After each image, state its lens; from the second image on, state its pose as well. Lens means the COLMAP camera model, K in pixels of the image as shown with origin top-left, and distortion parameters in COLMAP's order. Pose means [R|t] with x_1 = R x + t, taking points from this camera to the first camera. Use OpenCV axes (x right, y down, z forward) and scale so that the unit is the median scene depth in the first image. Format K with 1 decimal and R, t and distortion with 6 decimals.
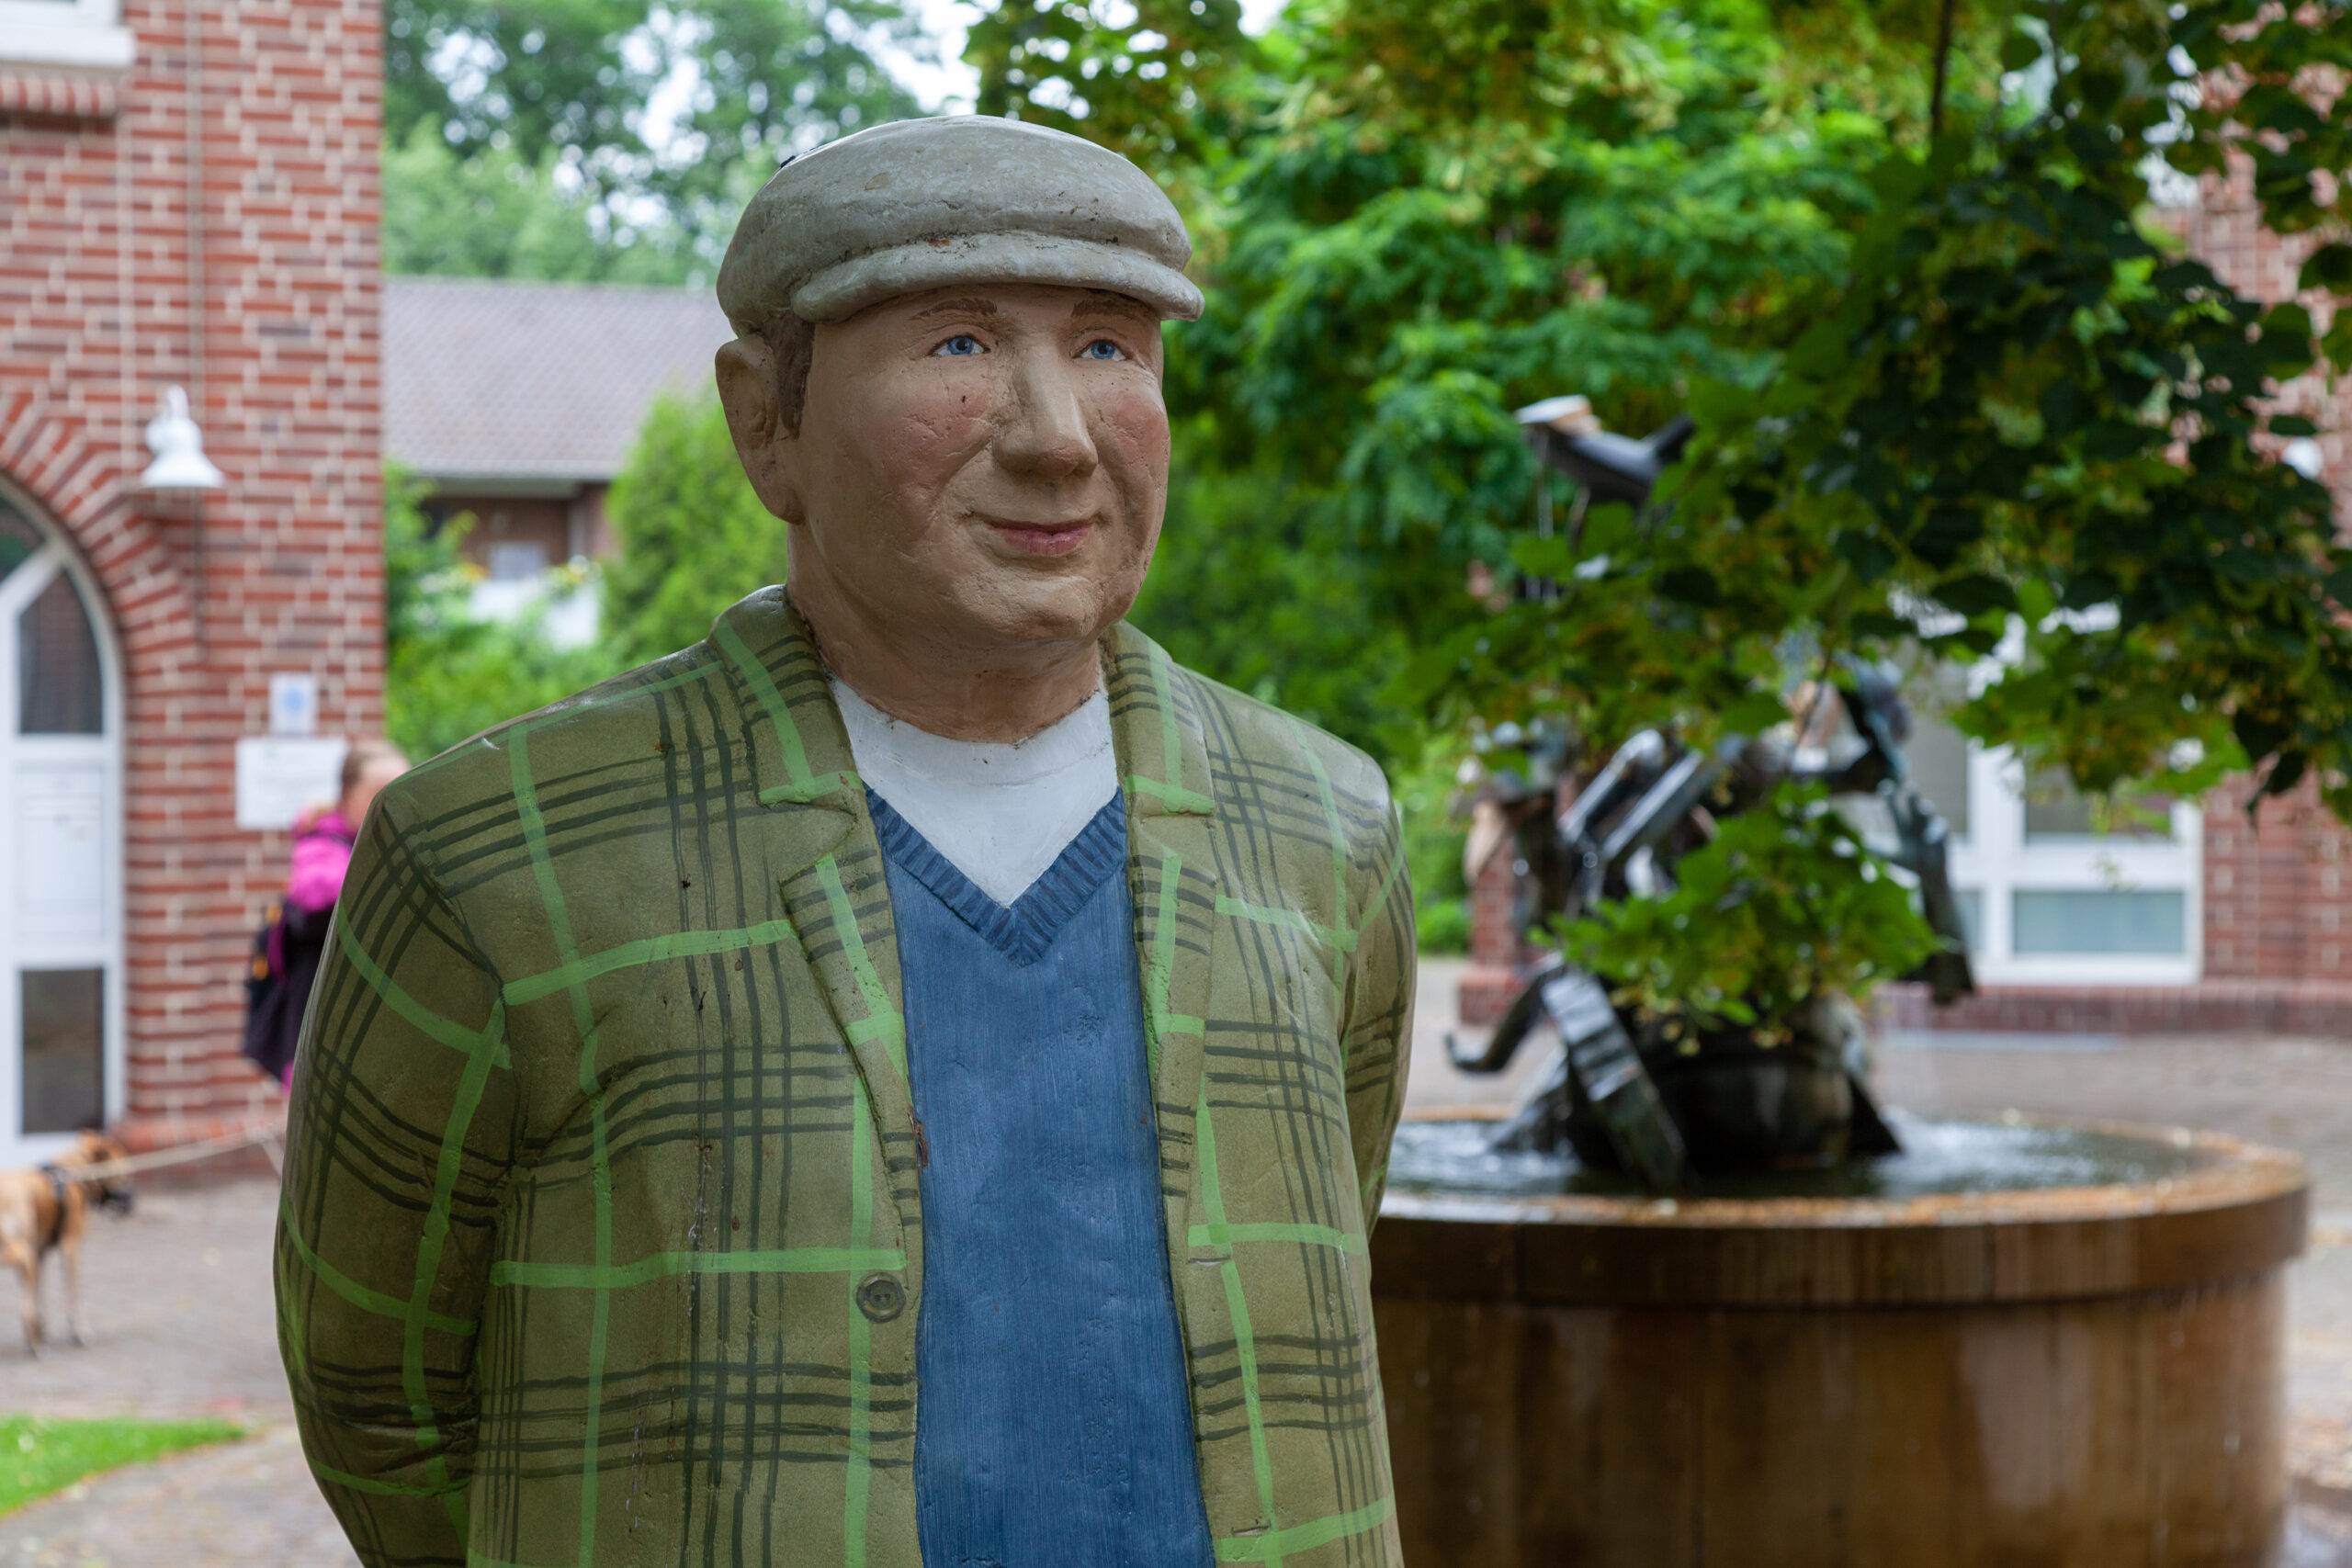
lens RADIAL K [[4709.3, 0, 1176.0], [0, 4709.3, 784.0], [0, 0, 1]] dist [0.031945, 0.076510]
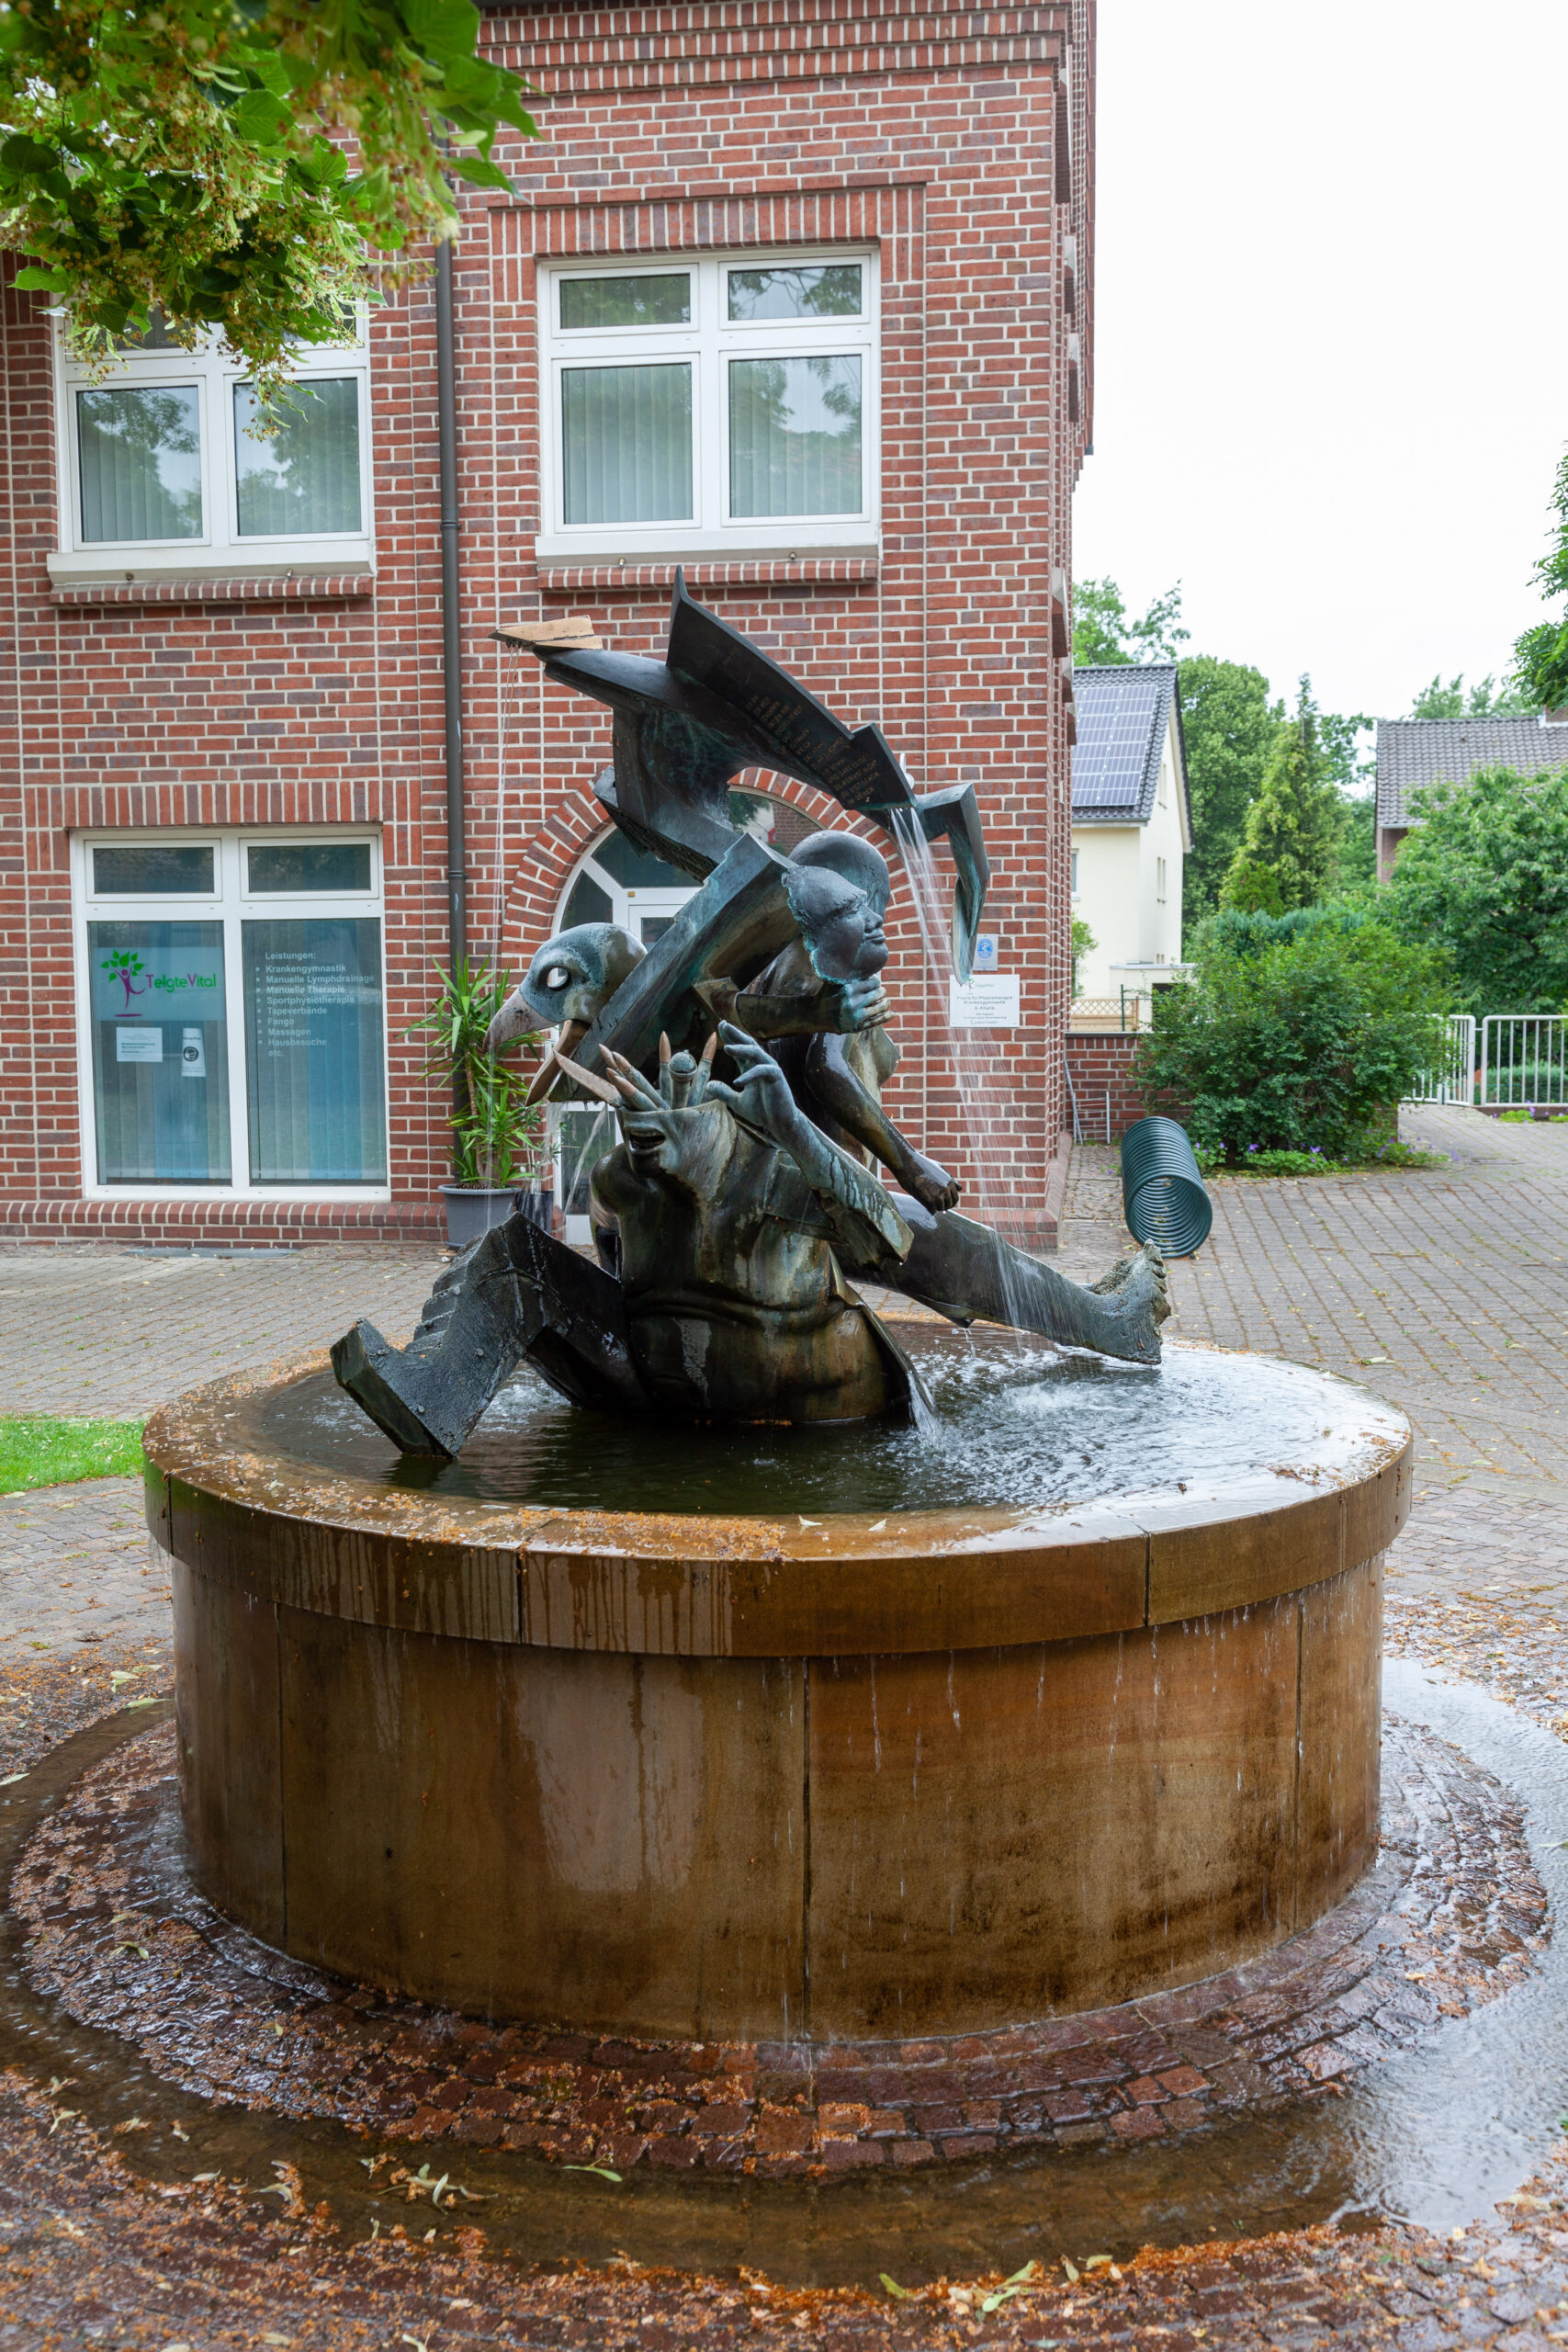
lens RADIAL K [[2274.6, 0, 784.0], [0, 2274.6, 1176.0], [0, 0, 1]] dist [0.016041, 0.002076]
pose [[0.796145, 0.050382, -0.603005, 0.225368], [-0.002431, 0.996786, 0.080074, -0.002717], [0.605101, -0.062285, 0.793709, 0.361257]]
